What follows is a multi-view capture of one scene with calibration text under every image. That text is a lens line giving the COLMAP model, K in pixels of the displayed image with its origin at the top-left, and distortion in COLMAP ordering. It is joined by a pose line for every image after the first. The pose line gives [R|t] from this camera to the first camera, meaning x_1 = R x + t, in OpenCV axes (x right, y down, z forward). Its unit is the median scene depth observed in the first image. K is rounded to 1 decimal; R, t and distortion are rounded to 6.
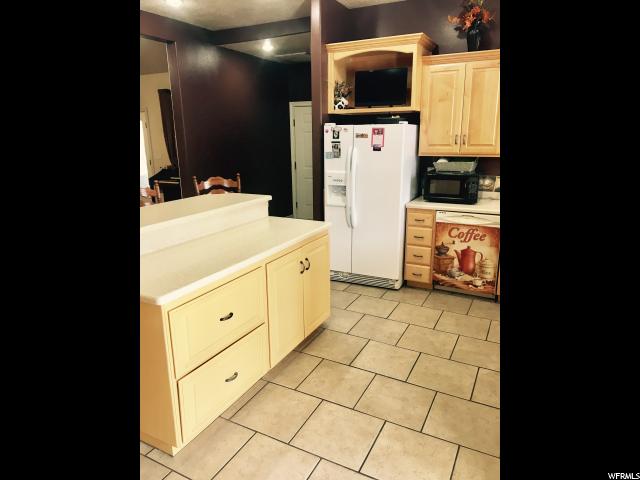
lens RADIAL K [[406.0, 0, 320.0], [0, 406.0, 240.0], [0, 0, 1]] dist [0.028557, -0.001148]
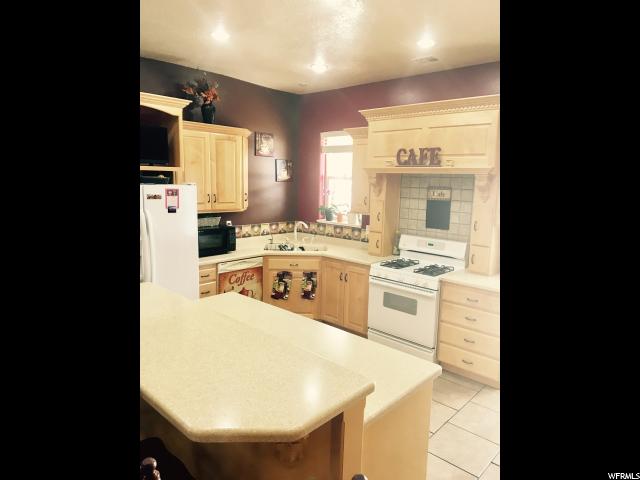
lens RADIAL K [[406.0, 0, 320.0], [0, 406.0, 240.0], [0, 0, 1]] dist [0.028557, -0.001148]
pose [[0.265603, -0.130539, 0.955204, -0.665117], [0.230367, 0.970683, 0.068599, -0.144982], [-0.936155, 0.201827, 0.287888, 0.430920]]
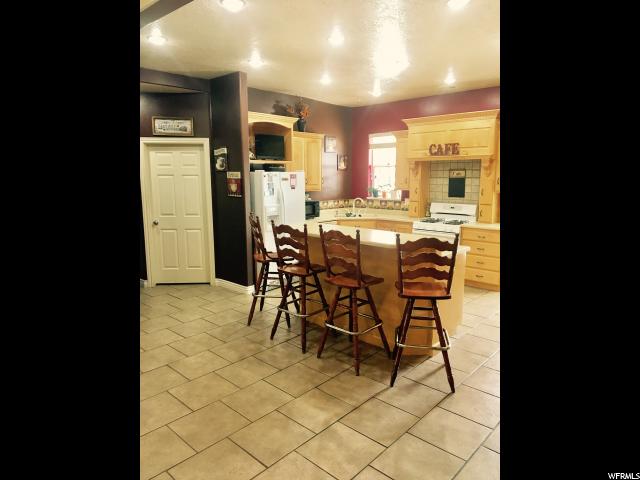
lens RADIAL K [[406.0, 0, 320.0], [0, 406.0, 240.0], [0, 0, 1]] dist [0.028557, -0.001148]
pose [[0.266855, -0.146987, 0.952462, -1.281163], [0.258943, 0.962894, 0.076048, -0.126828], [-0.928298, 0.226339, 0.295014, 0.511746]]
